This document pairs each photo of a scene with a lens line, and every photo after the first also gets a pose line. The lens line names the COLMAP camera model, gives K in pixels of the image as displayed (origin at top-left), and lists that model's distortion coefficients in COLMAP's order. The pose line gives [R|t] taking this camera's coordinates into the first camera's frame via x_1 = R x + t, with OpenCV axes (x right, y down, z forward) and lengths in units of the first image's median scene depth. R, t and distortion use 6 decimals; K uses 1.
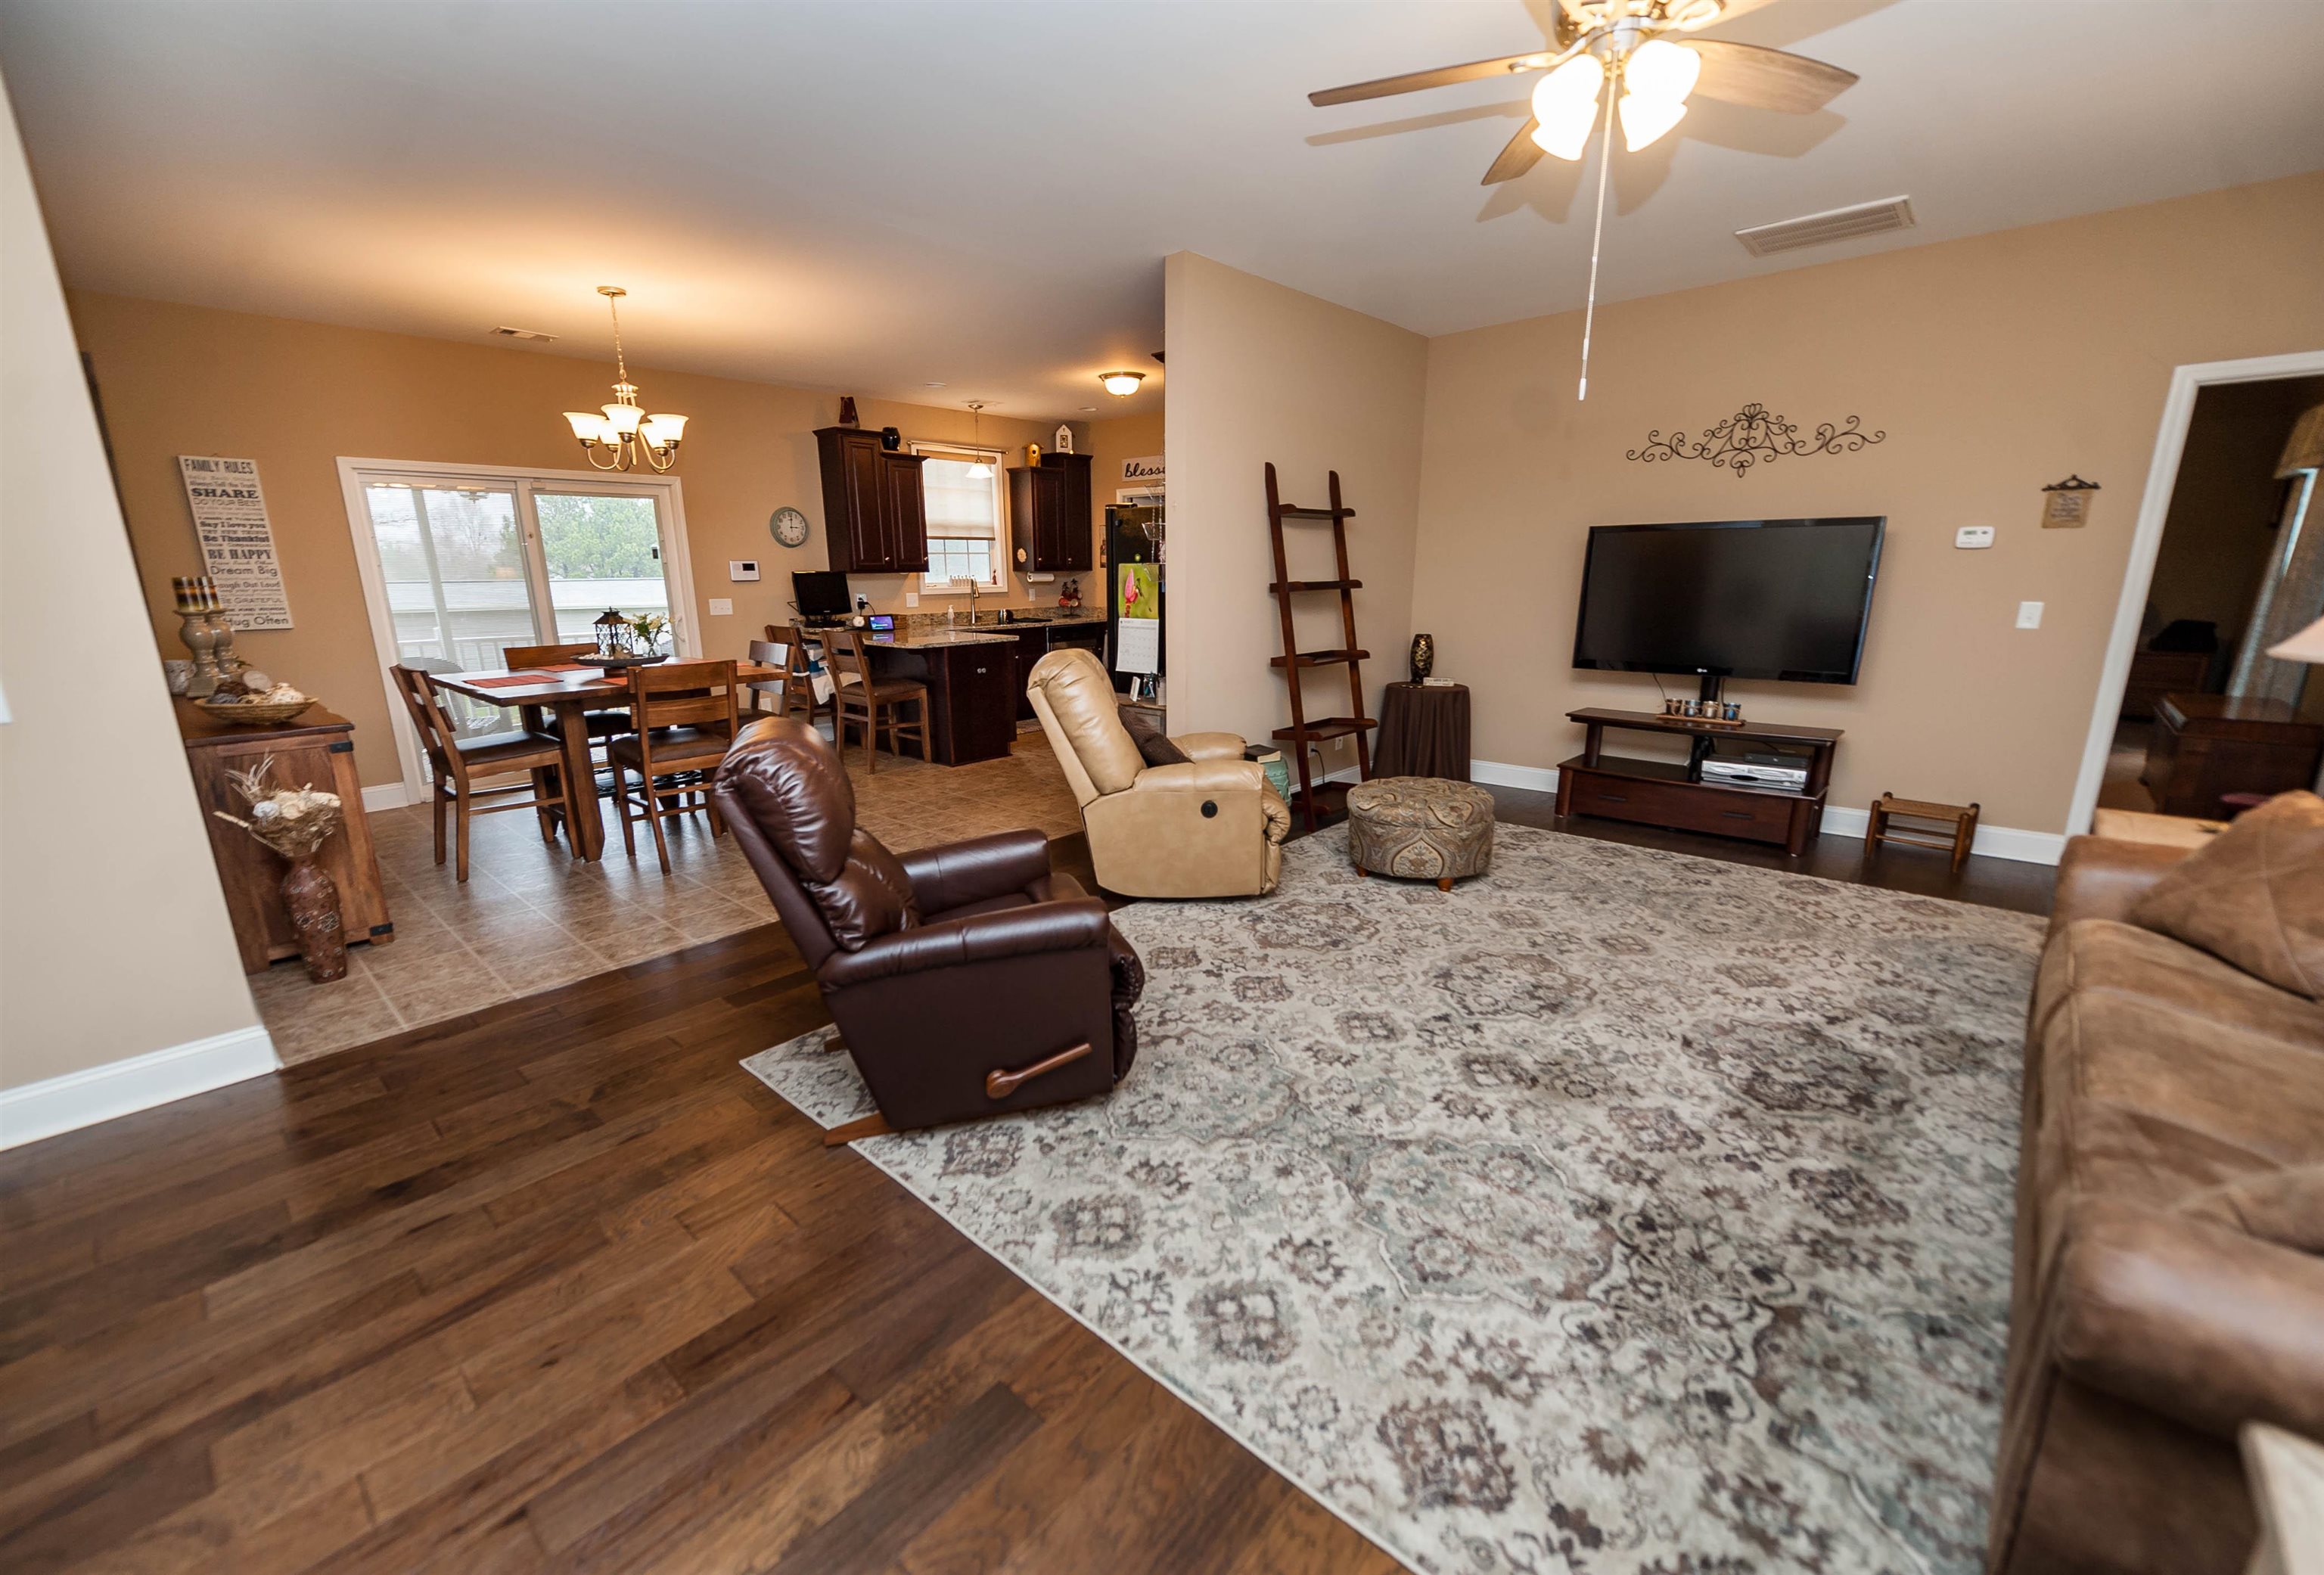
lens RADIAL K [[928.7, 0, 1143.0], [0, 928.7, 794.4], [0, 0, 1]] dist [0.010362, -0.000267]
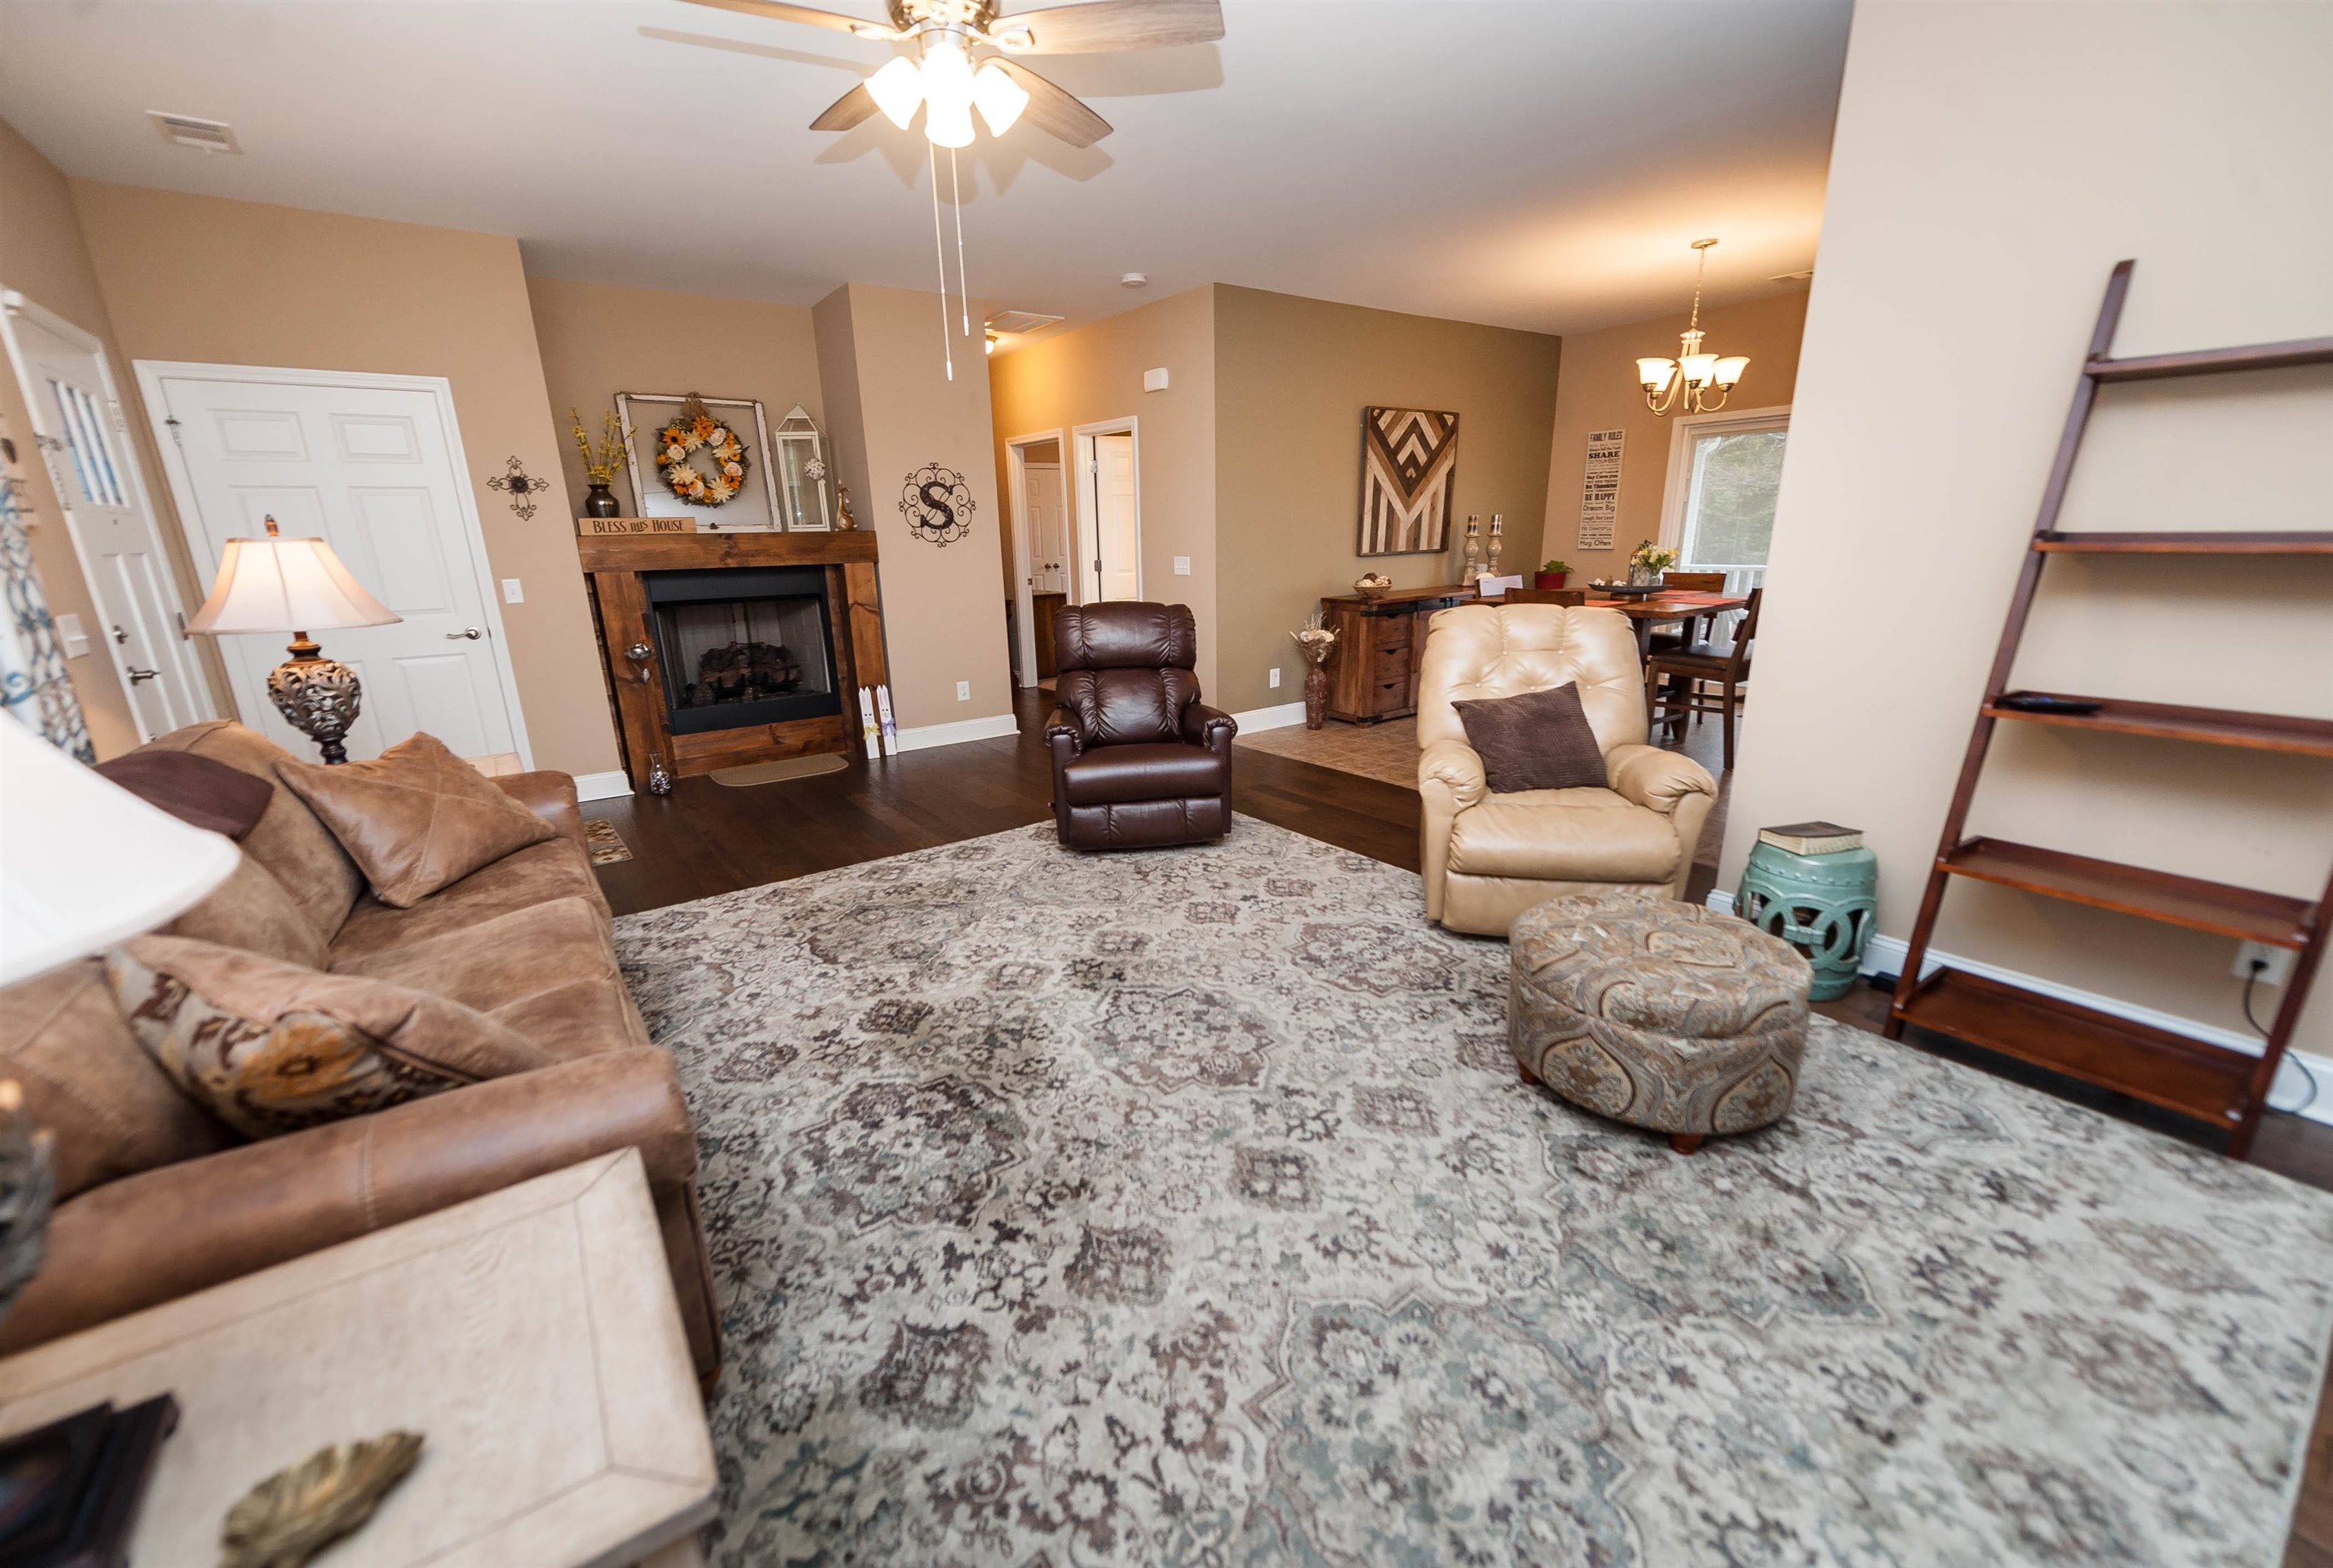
lens RADIAL K [[922.8, 0, 1148.6], [0, 922.8, 792.4], [0, 0, 1]] dist [0.016156, -0.007940]
pose [[-0.209569, 0.287203, -0.934663, 1.042550], [-0.209211, 0.920583, 0.329786, -0.244165], [0.955150, 0.264655, -0.132840, 0.973147]]
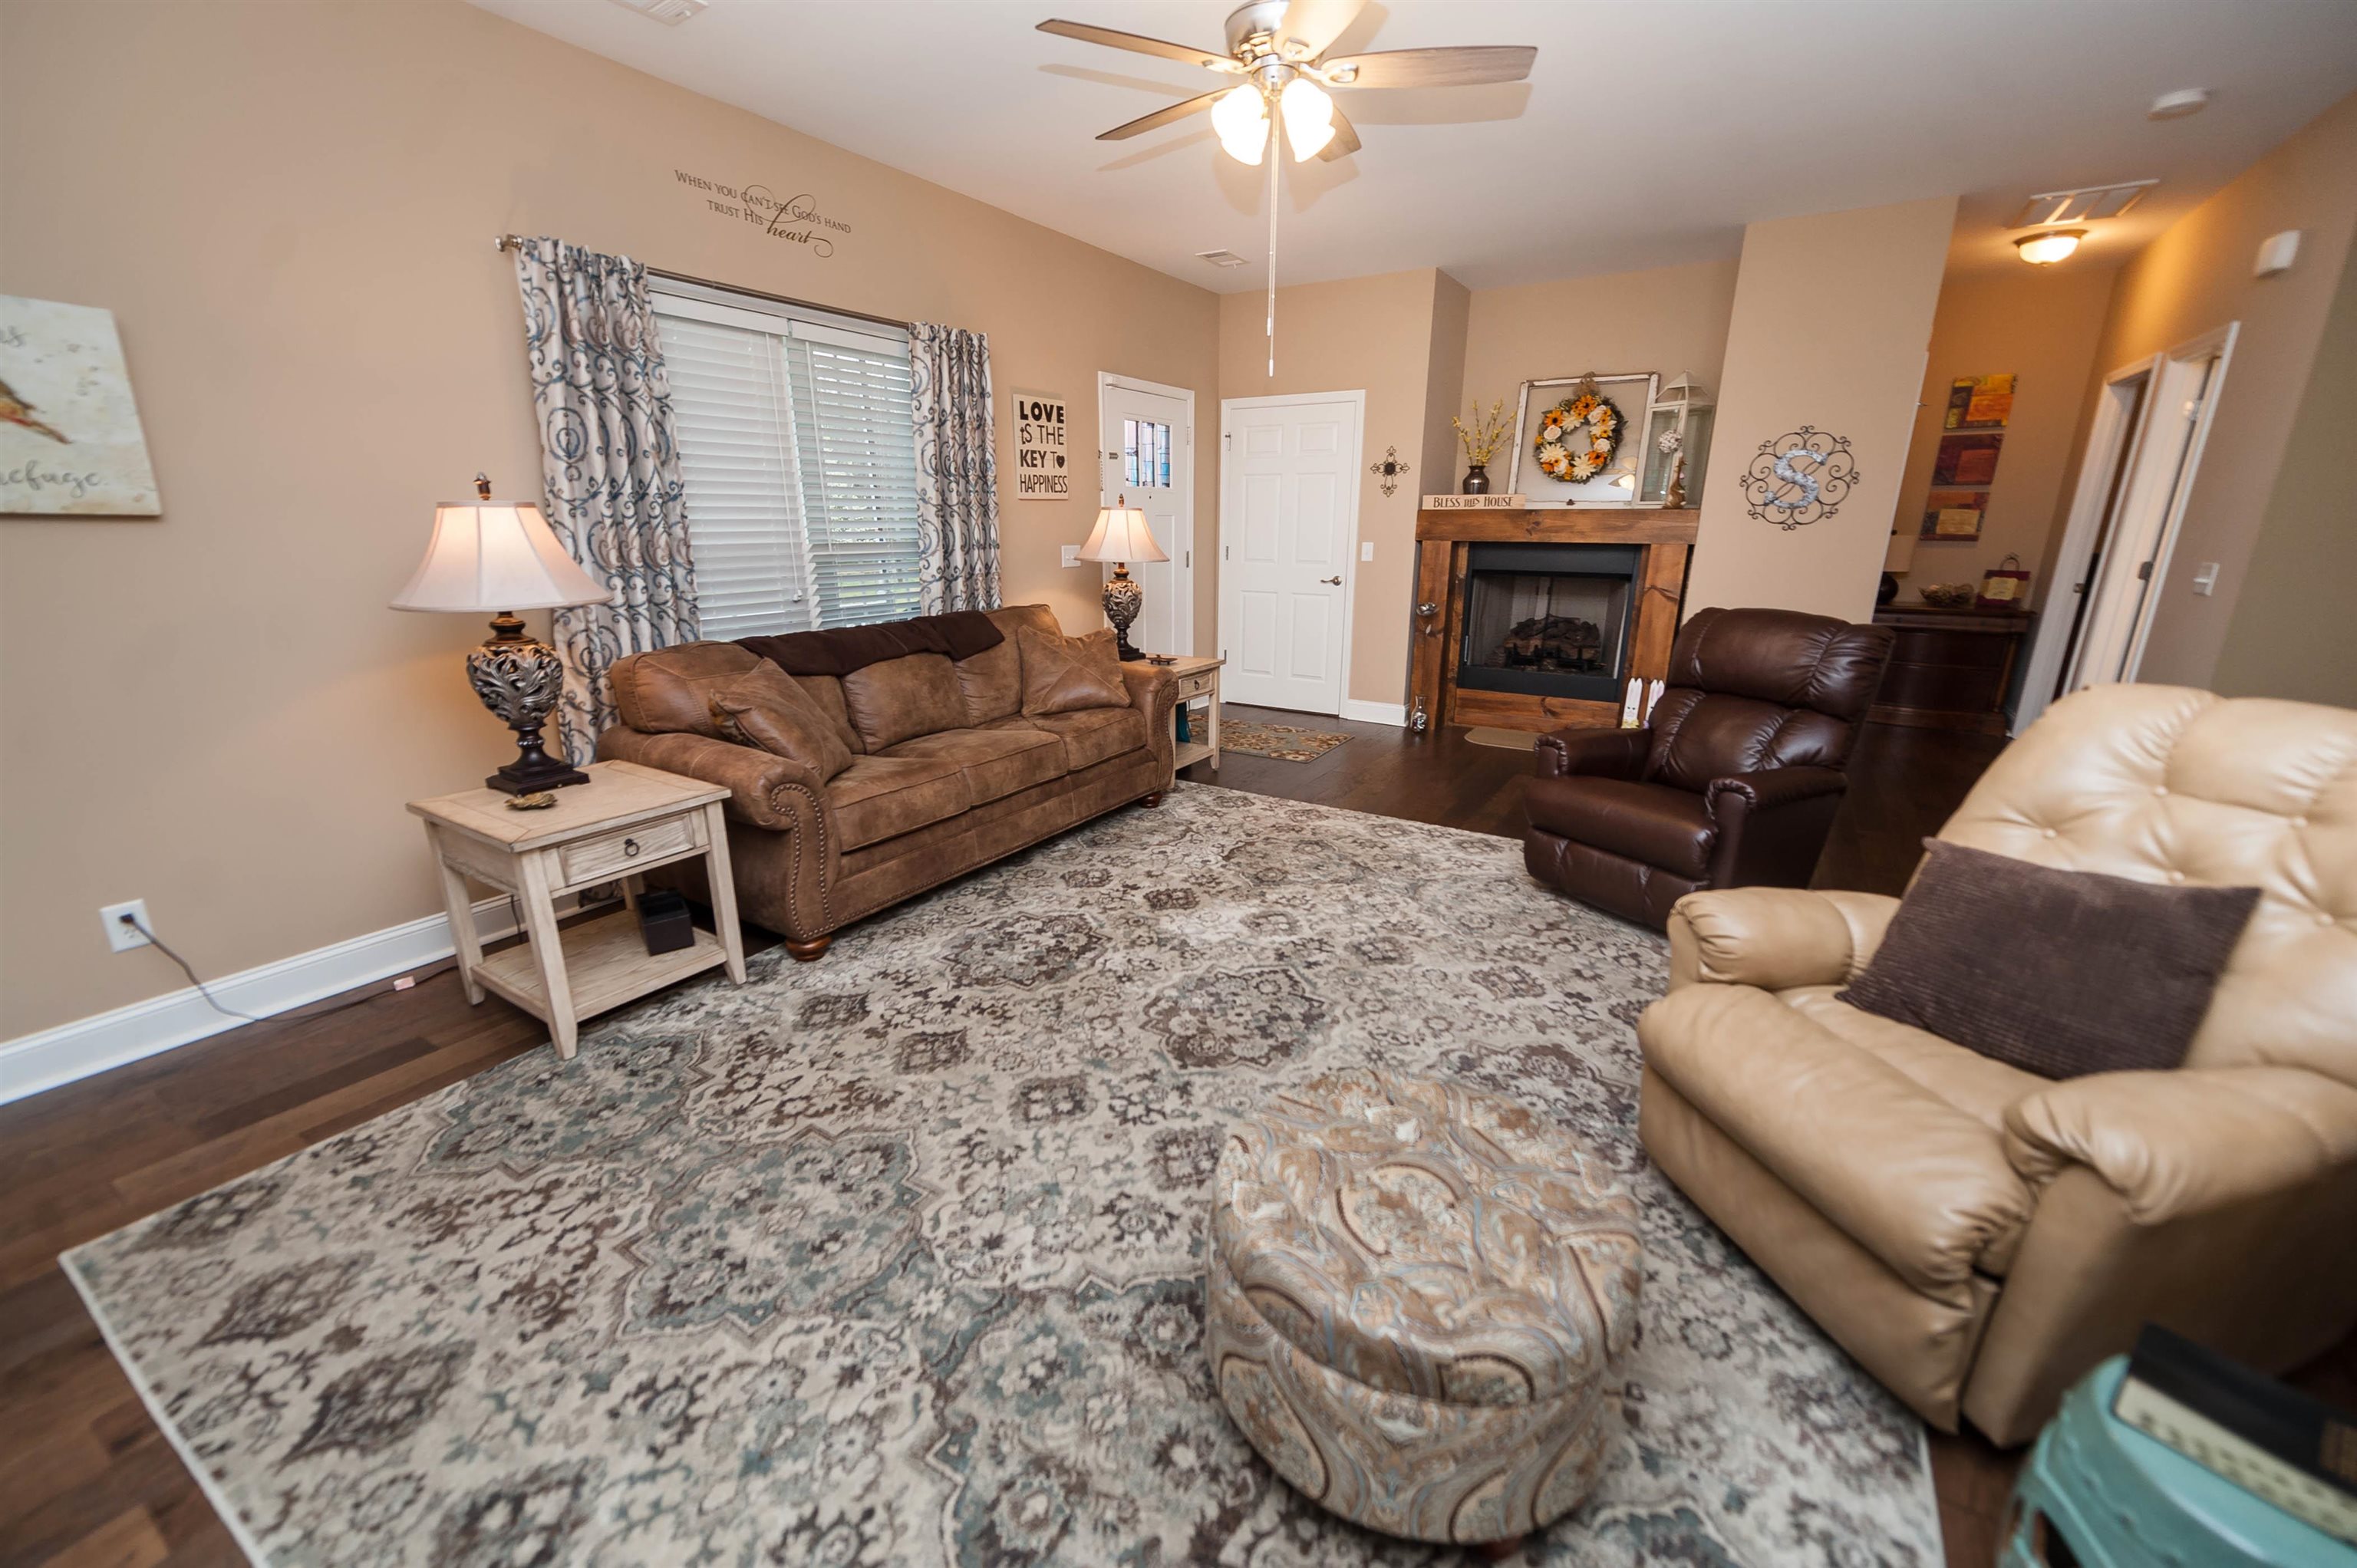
lens RADIAL K [[927.2, 0, 1180.4], [0, 927.2, 790.6], [0, 0, 1]] dist [0.016319, -0.004697]
pose [[-0.983207, 0.063711, -0.171012, 0.544164], [-0.032234, 0.861721, 0.506357, -0.369940], [0.179625, 0.503366, -0.845197, 1.510555]]
